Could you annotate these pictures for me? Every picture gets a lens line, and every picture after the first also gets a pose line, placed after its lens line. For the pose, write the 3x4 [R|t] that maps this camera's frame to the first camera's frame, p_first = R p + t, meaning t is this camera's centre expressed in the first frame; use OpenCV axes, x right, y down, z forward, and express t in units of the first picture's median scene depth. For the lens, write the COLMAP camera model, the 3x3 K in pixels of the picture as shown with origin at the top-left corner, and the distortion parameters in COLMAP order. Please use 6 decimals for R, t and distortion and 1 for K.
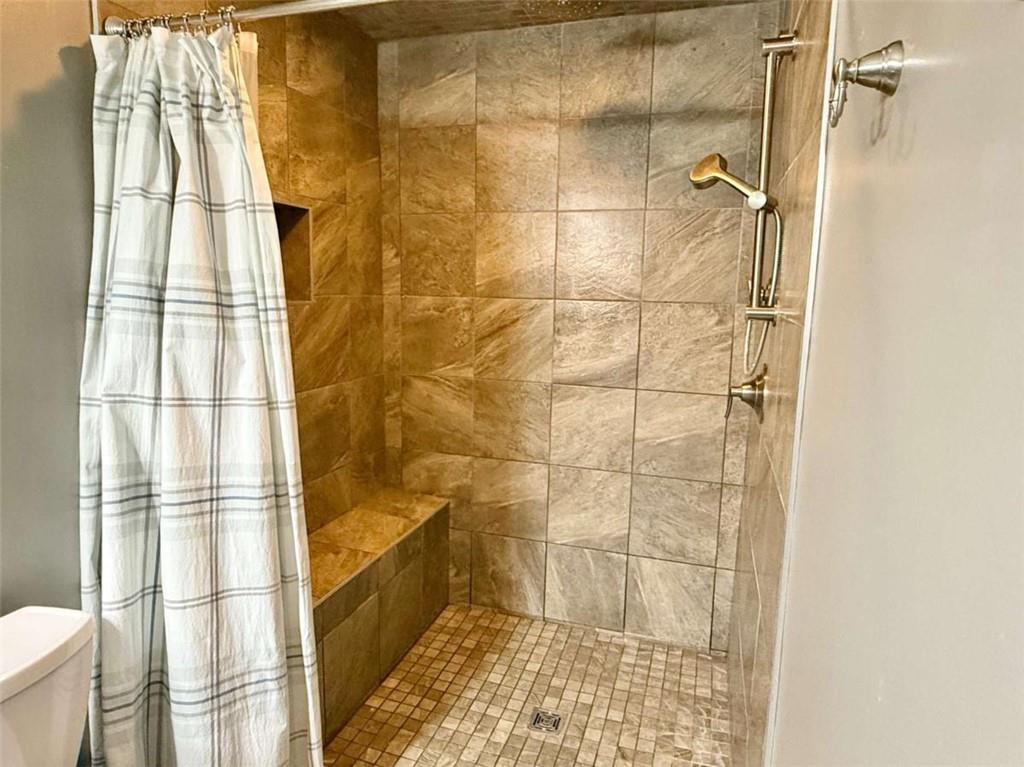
lens RADIAL K [[611.4, 0, 516.5], [0, 611.4, 384.4], [0, 0, 1]] dist [0.003140, 0.000309]
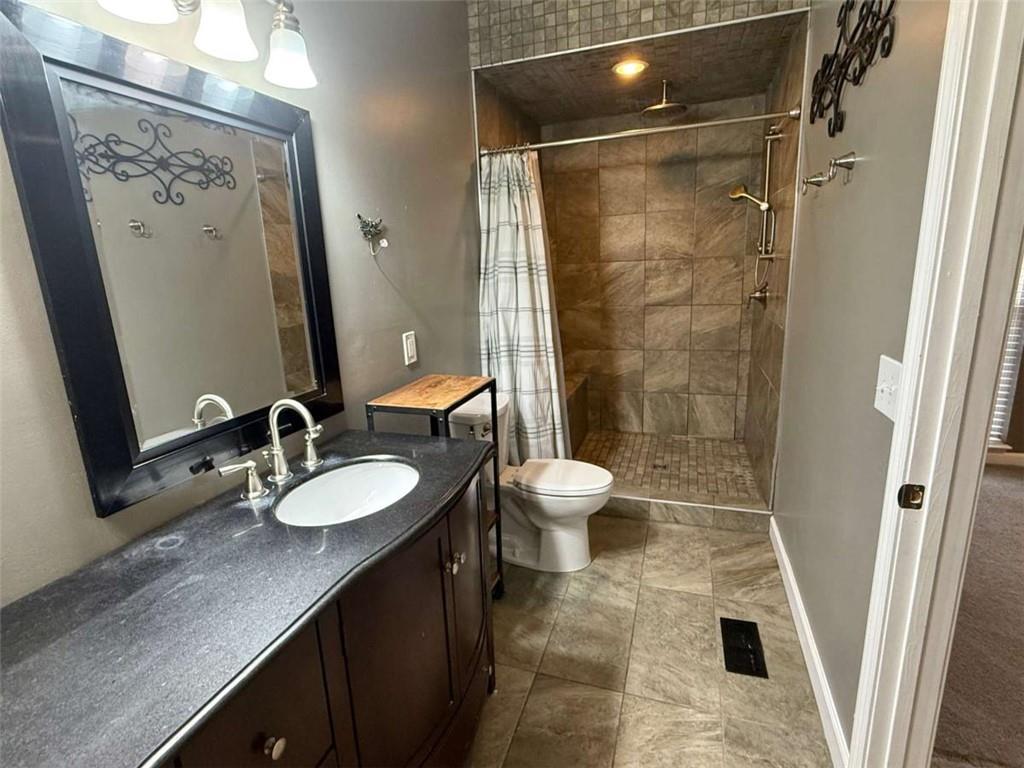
lens RADIAL K [[505.8, 0, 505.2], [0, 505.8, 385.5], [0, 0, 1]] dist [-0.001039, 0.001557]
pose [[0.997569, -0.062112, -0.031593, -0.348434], [0.064356, 0.995042, 0.075826, 0.099757], [0.026726, -0.077675, 0.996620, -0.603286]]
